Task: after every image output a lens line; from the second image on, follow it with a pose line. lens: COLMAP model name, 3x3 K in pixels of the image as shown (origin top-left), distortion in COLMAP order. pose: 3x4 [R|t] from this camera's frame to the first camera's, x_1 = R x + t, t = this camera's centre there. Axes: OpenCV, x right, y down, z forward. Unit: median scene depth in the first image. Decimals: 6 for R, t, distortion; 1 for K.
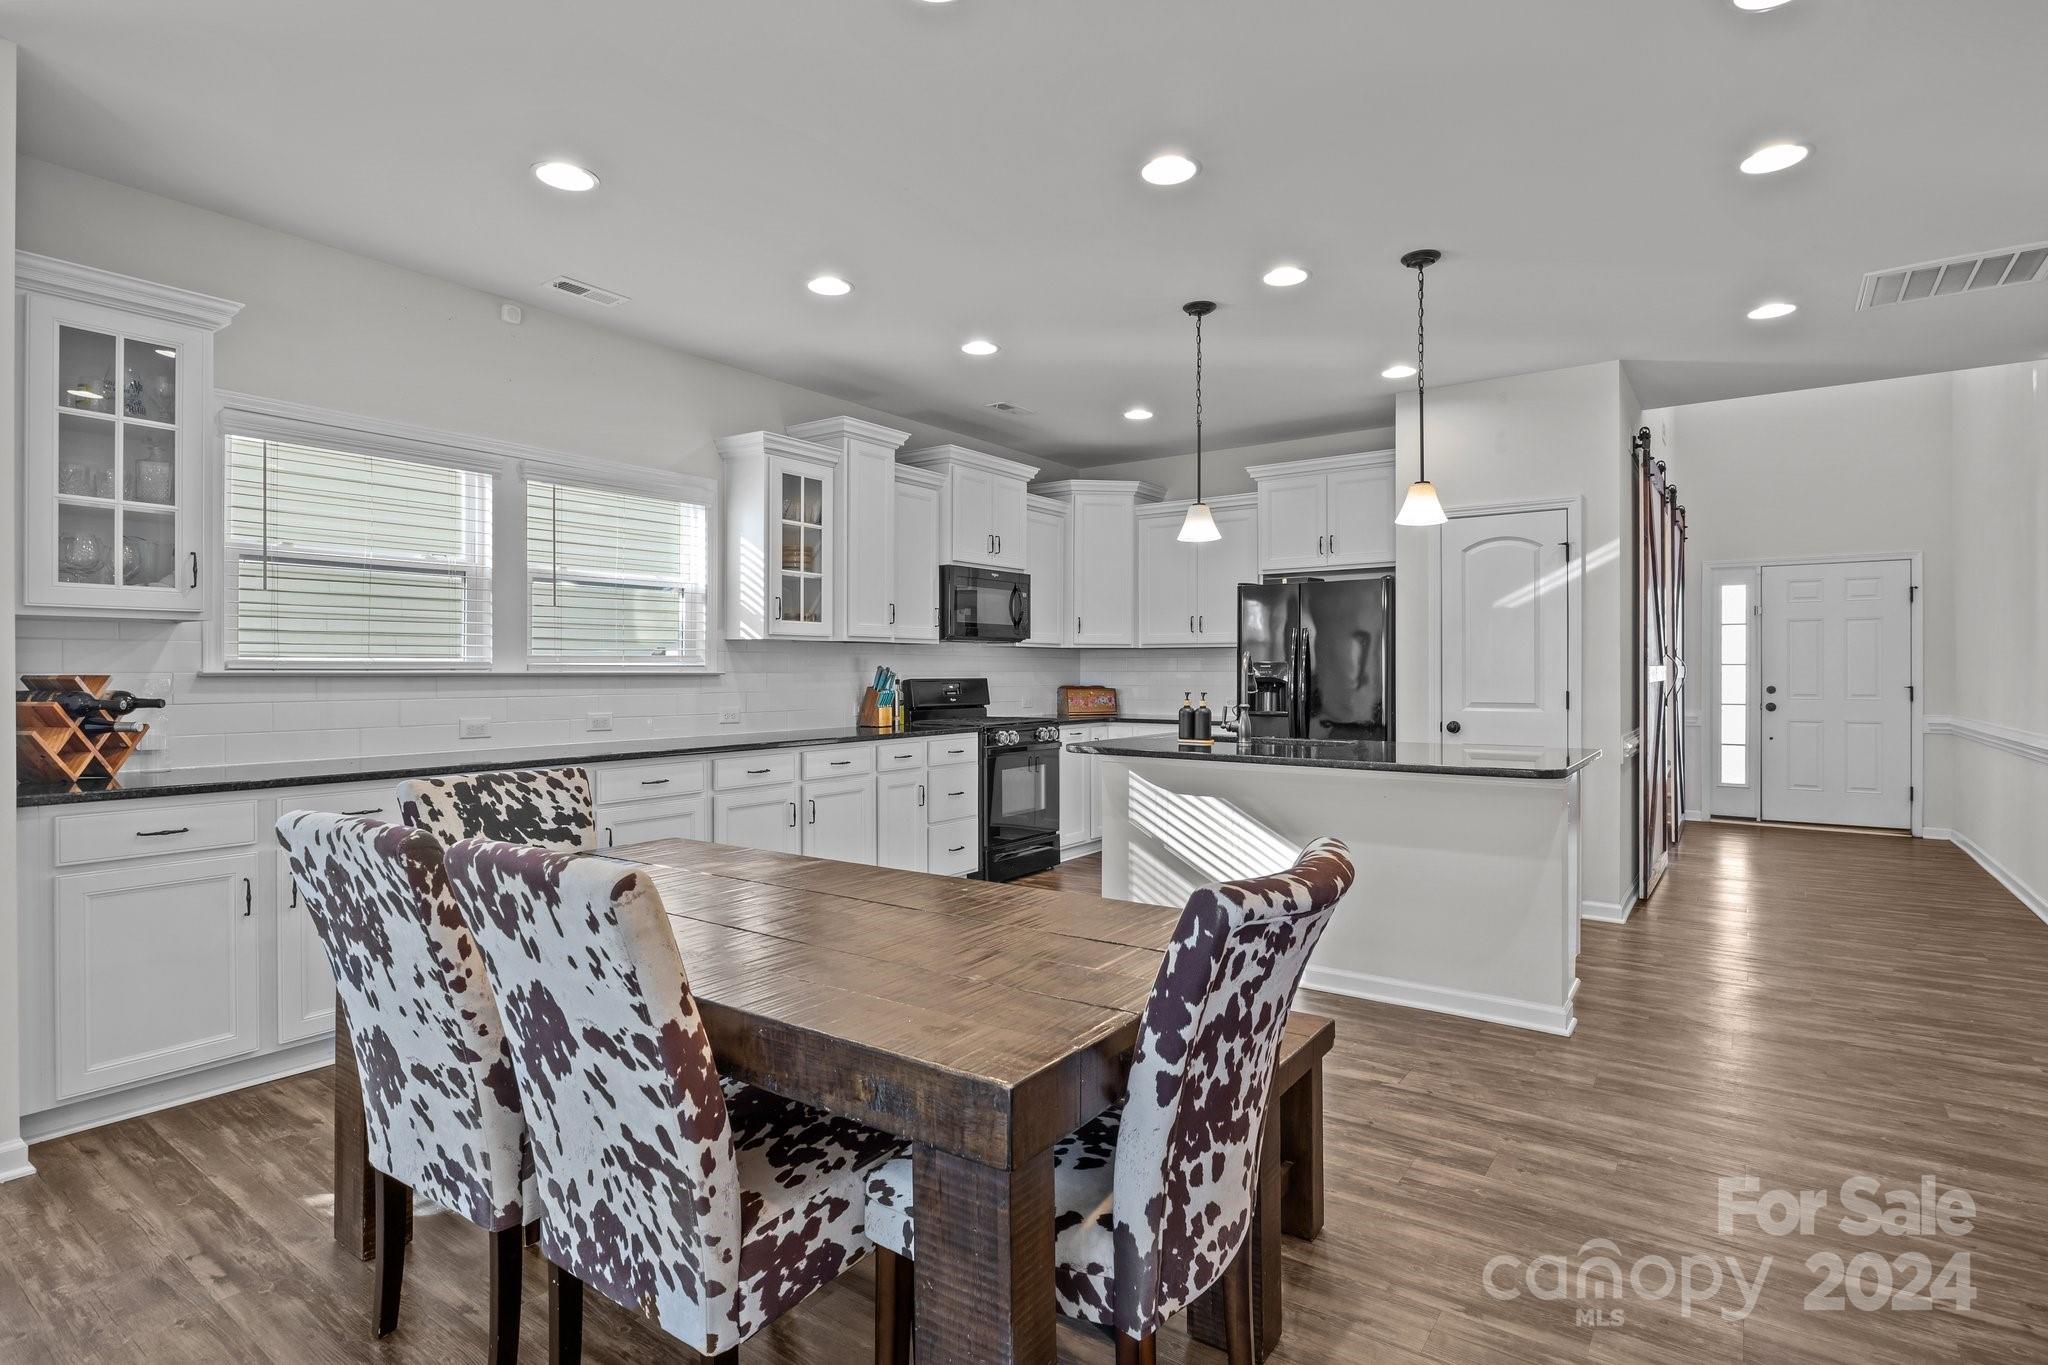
lens RADIAL K [[1022.2, 0, 1031.7], [0, 1022.2, 675.0], [0, 0, 1]] dist [-0.013100, 0.000599]
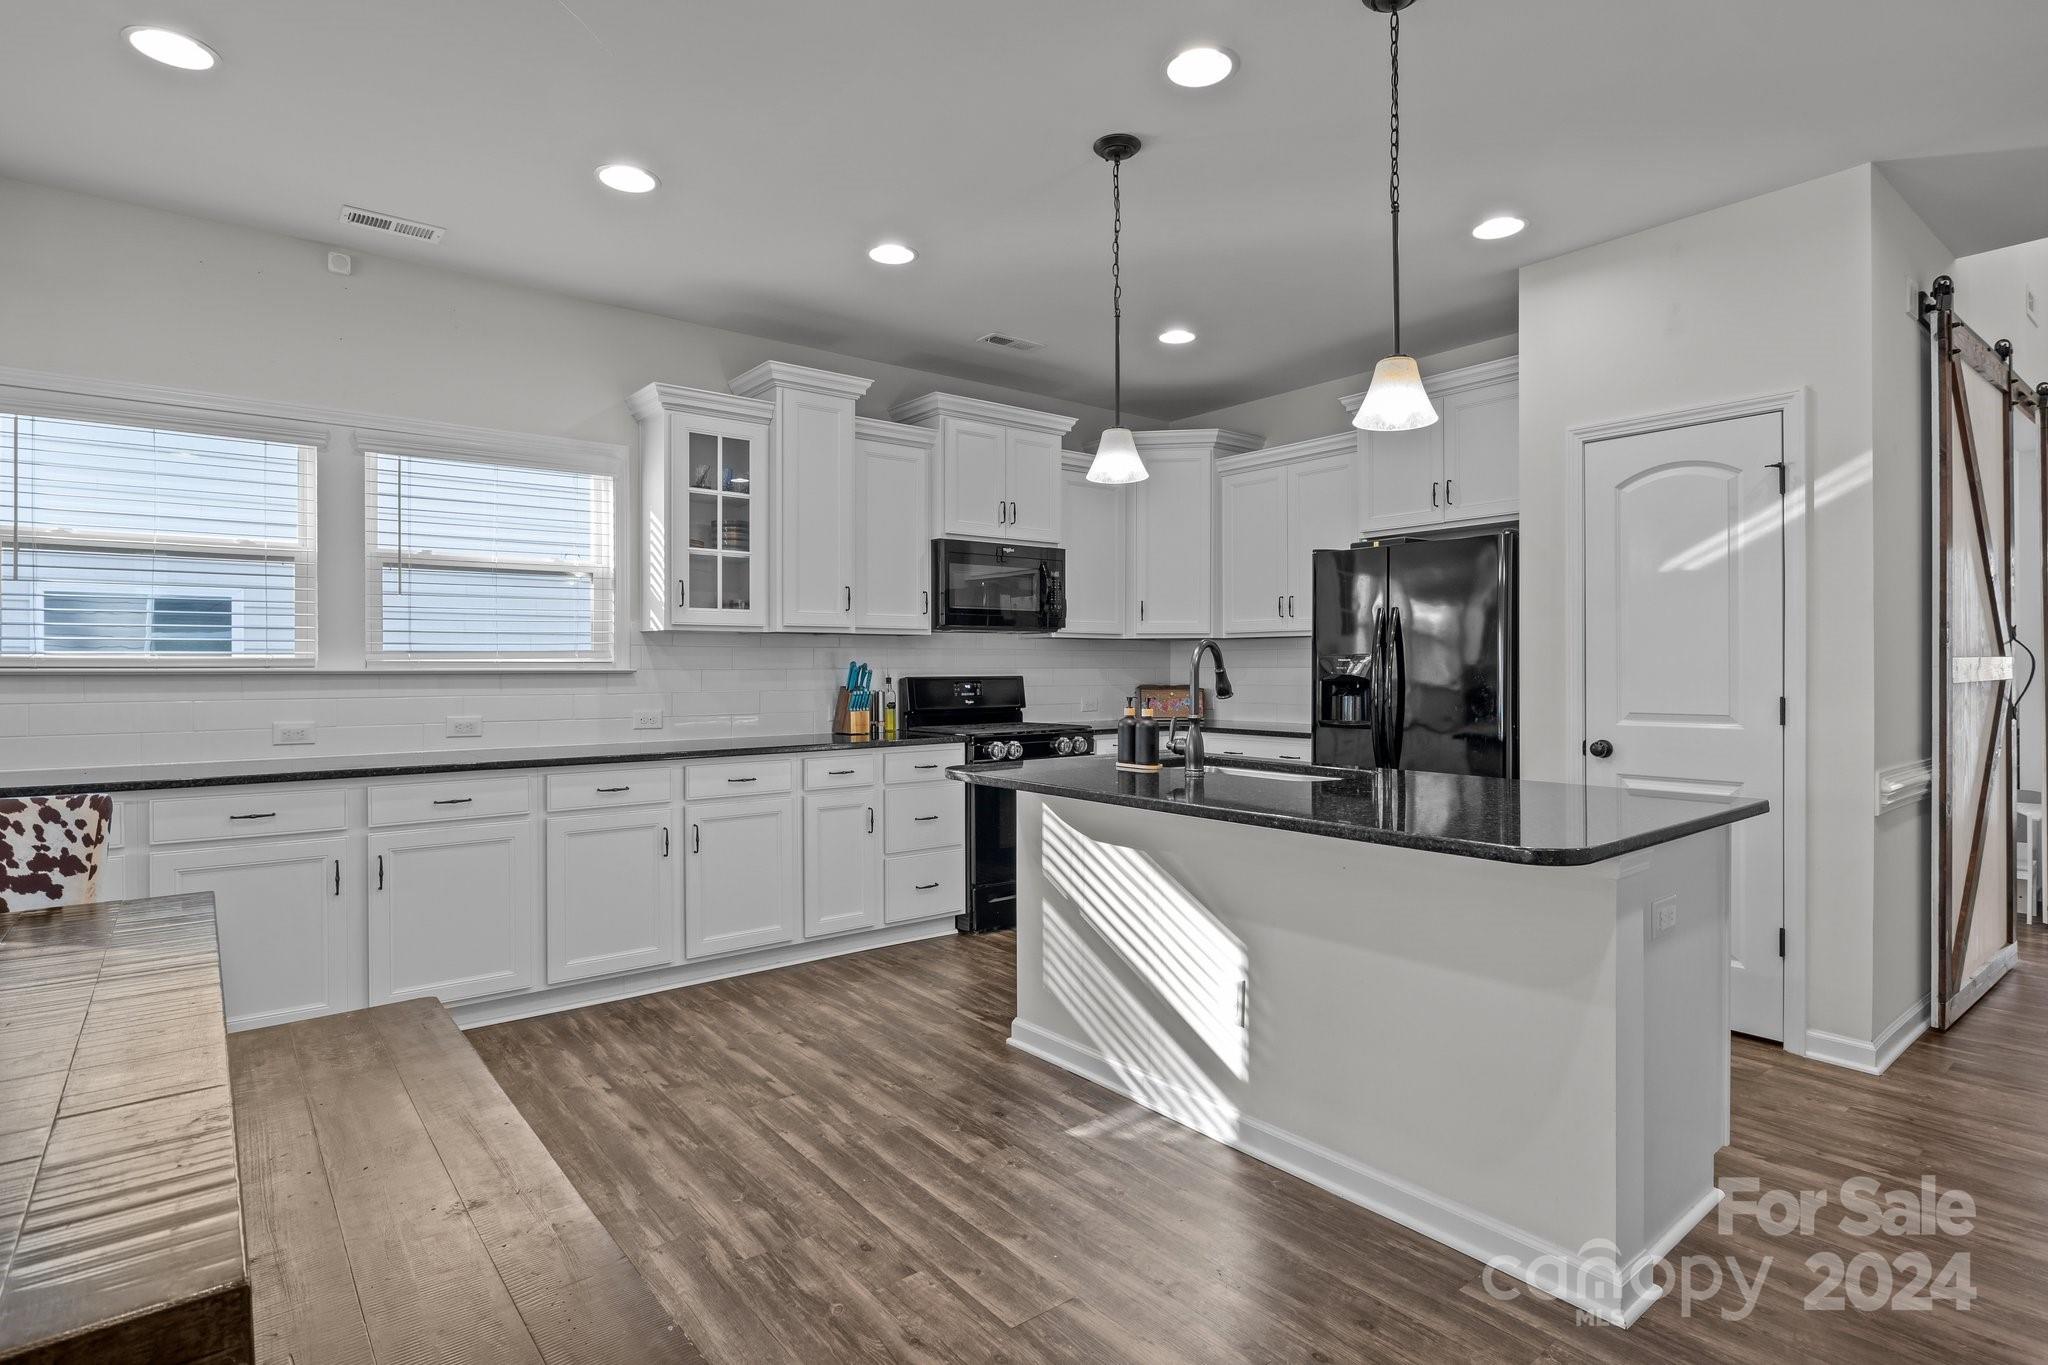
lens RADIAL K [[1022.2, 0, 1028.6], [0, 1022.2, 677.5], [0, 0, 1]] dist [-0.013100, 0.000599]
pose [[0.960675, 0.001351, -0.277673, 0.247890], [0.000509, 0.999978, 0.006626, -0.001306], [0.277676, -0.006507, 0.960653, 0.258320]]
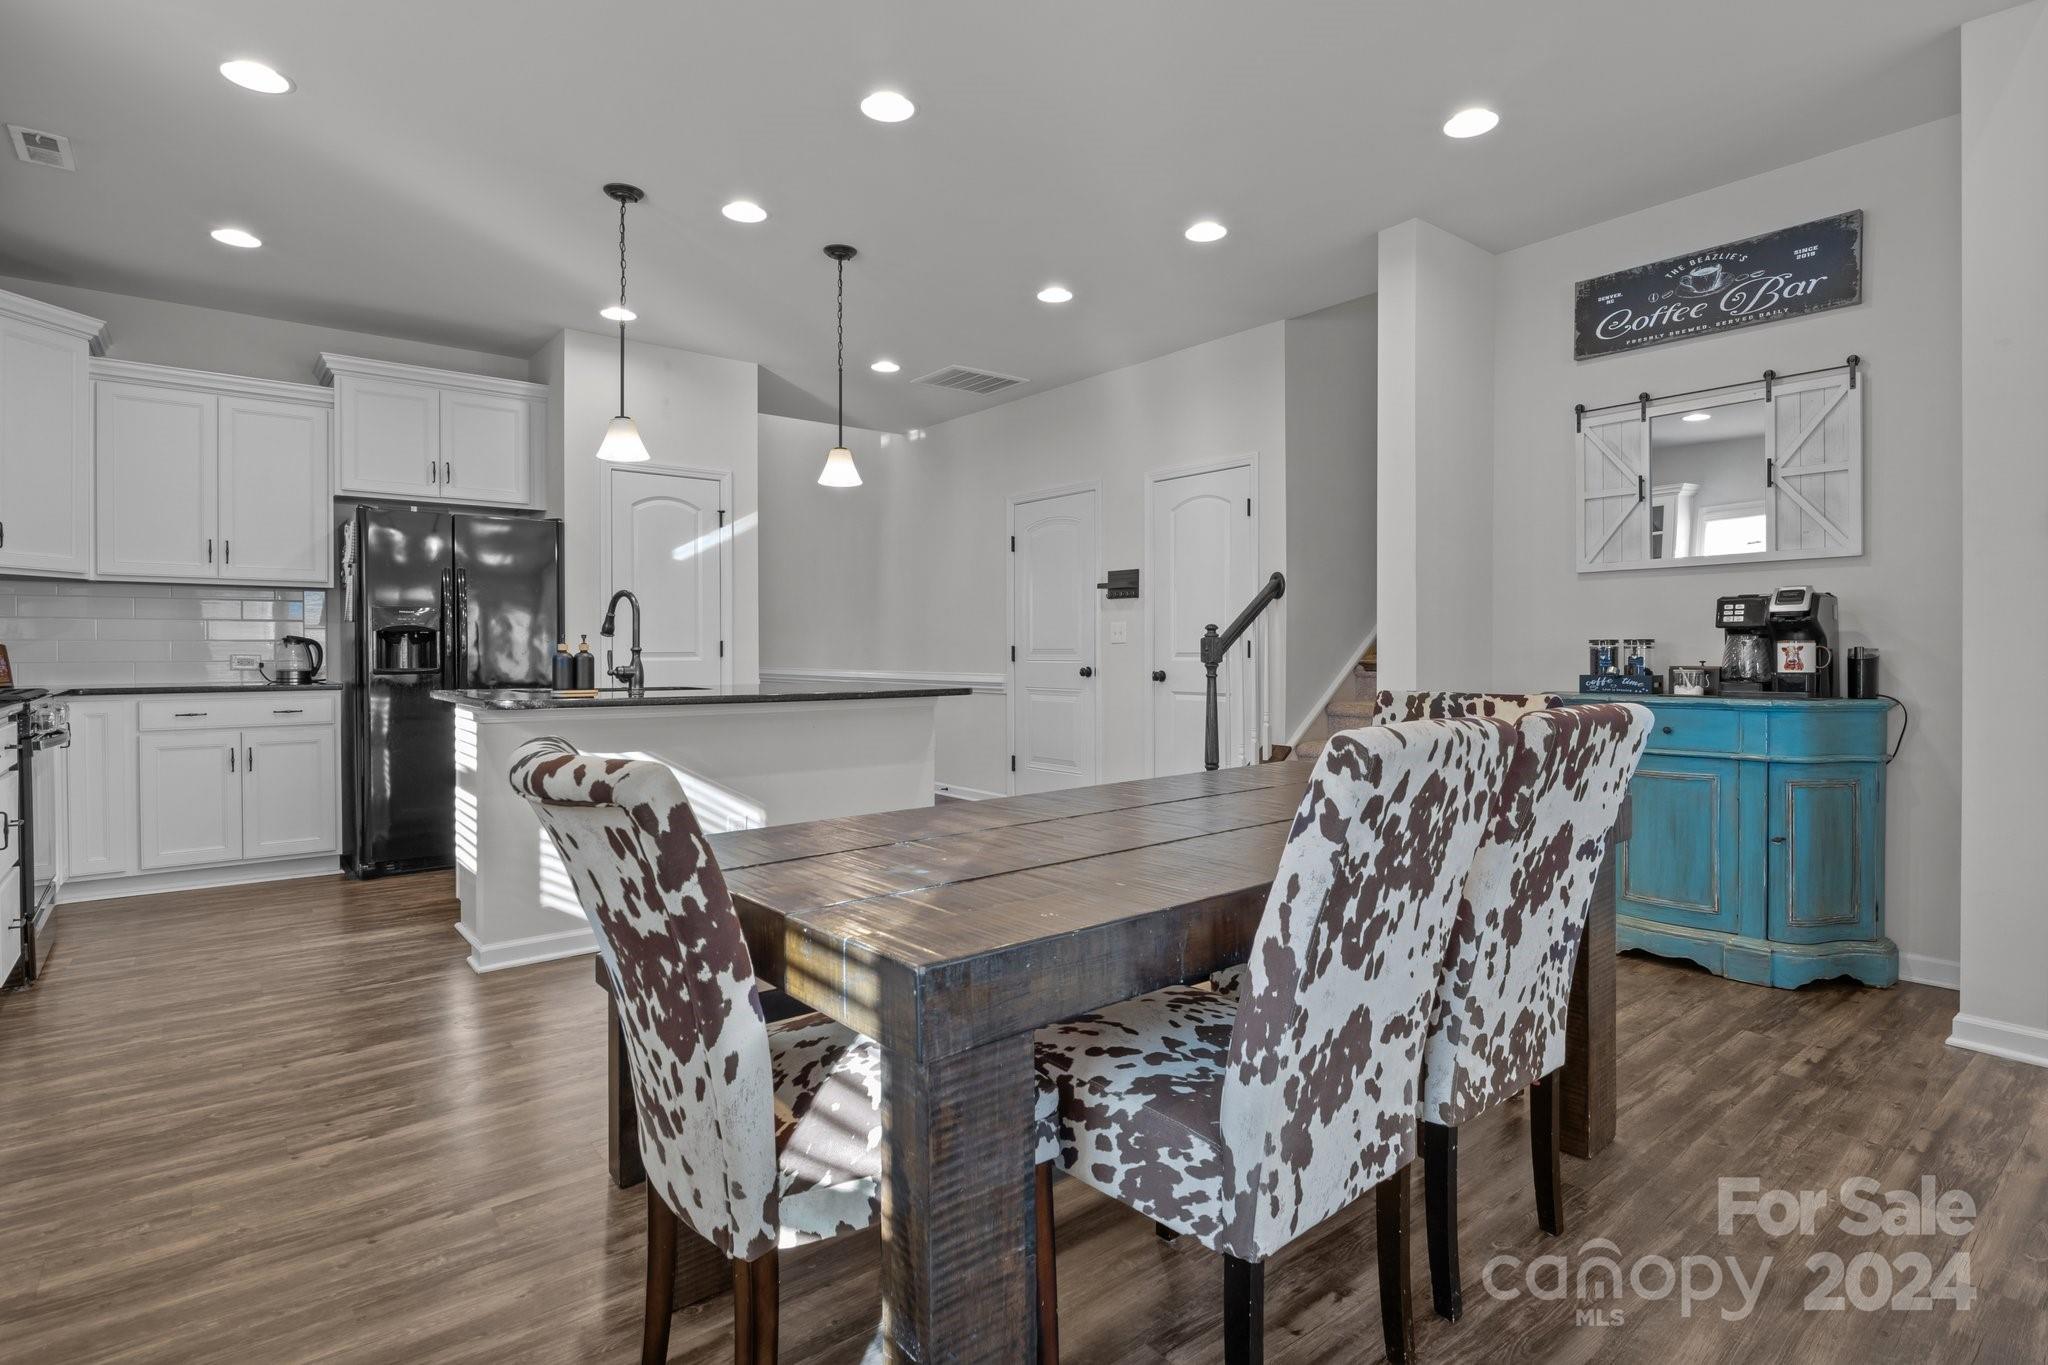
lens RADIAL K [[1022.2, 0, 1036.0], [0, 1022.2, 662.7], [0, 0, 1]] dist [-0.013100, 0.000599]
pose [[0.256311, -0.013506, 0.966500, -0.489980], [0.005444, 0.999907, 0.012529, 0.029008], [-0.966579, 0.002051, 0.256360, 0.358160]]
